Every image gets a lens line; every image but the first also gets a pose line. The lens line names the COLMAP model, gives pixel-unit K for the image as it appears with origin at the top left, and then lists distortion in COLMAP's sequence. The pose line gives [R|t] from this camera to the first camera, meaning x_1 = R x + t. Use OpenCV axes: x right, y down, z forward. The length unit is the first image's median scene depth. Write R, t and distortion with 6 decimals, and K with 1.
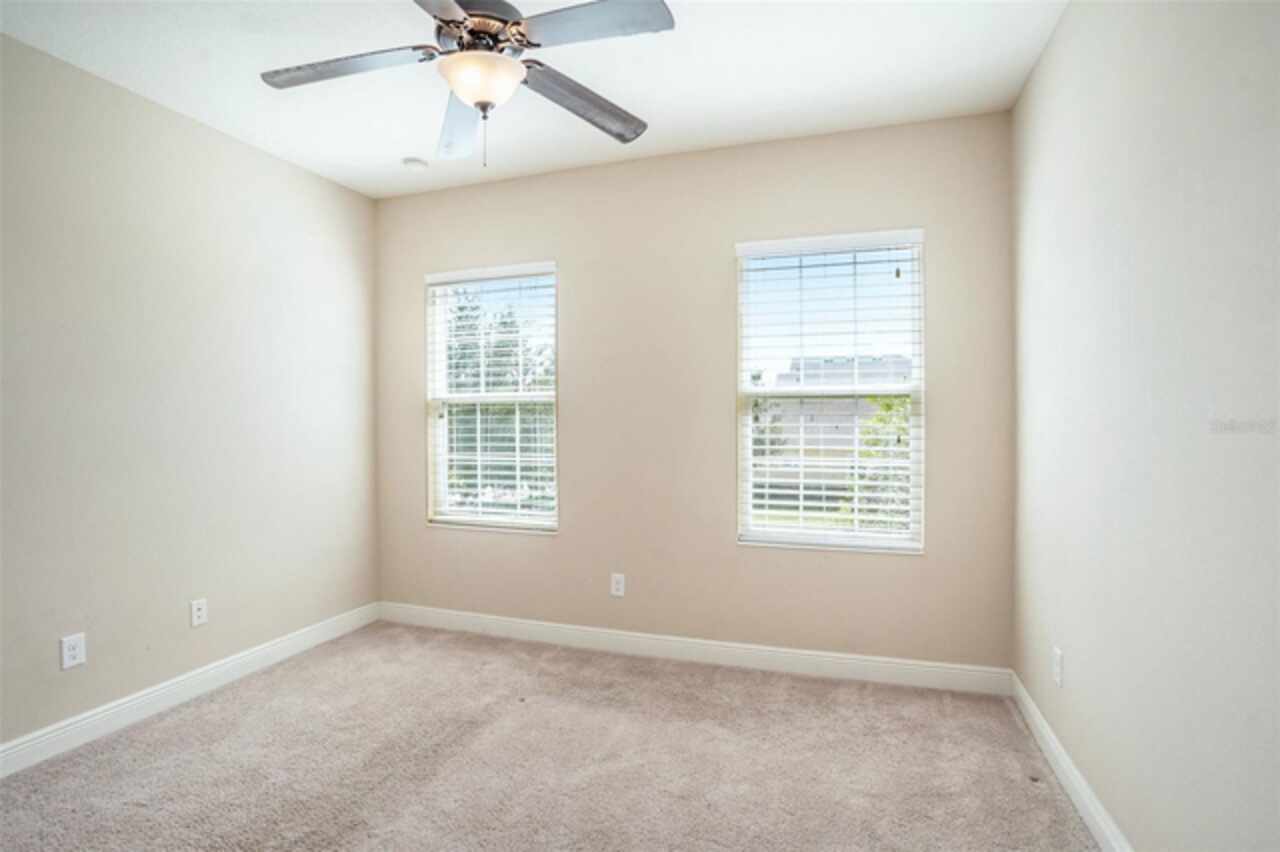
lens RADIAL K [[652.4, 0, 637.4], [0, 652.4, 407.6], [0, 0, 1]] dist [-0.017402, 0.000198]
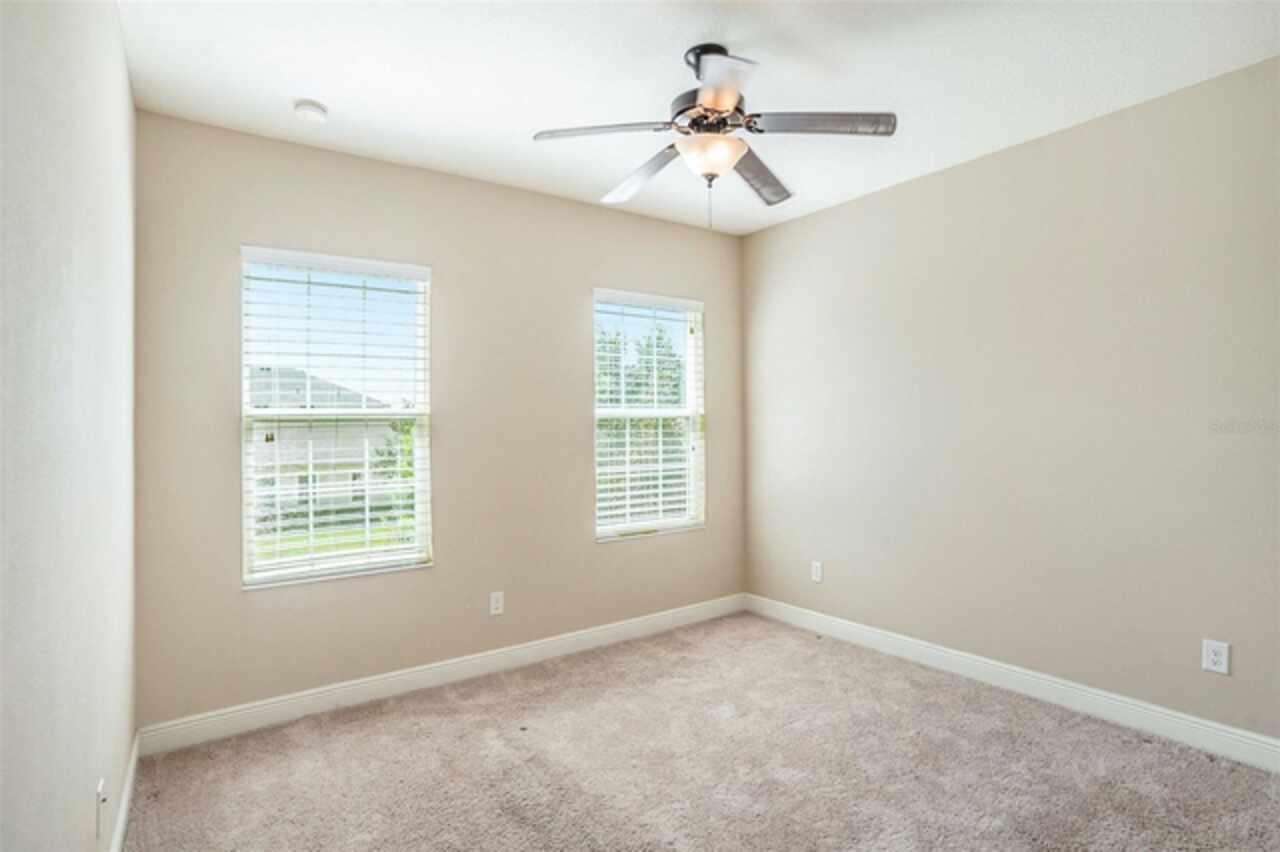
lens RADIAL K [[654.3, 0, 611.2], [0, 654.3, 418.6], [0, 0, 1]] dist [-0.003248, 0.000203]
pose [[0.596005, 0.008908, 0.802931, -0.778353], [0.009404, 0.999792, -0.018073, 0.008550], [-0.802926, 0.018322, 0.595797, 0.272475]]
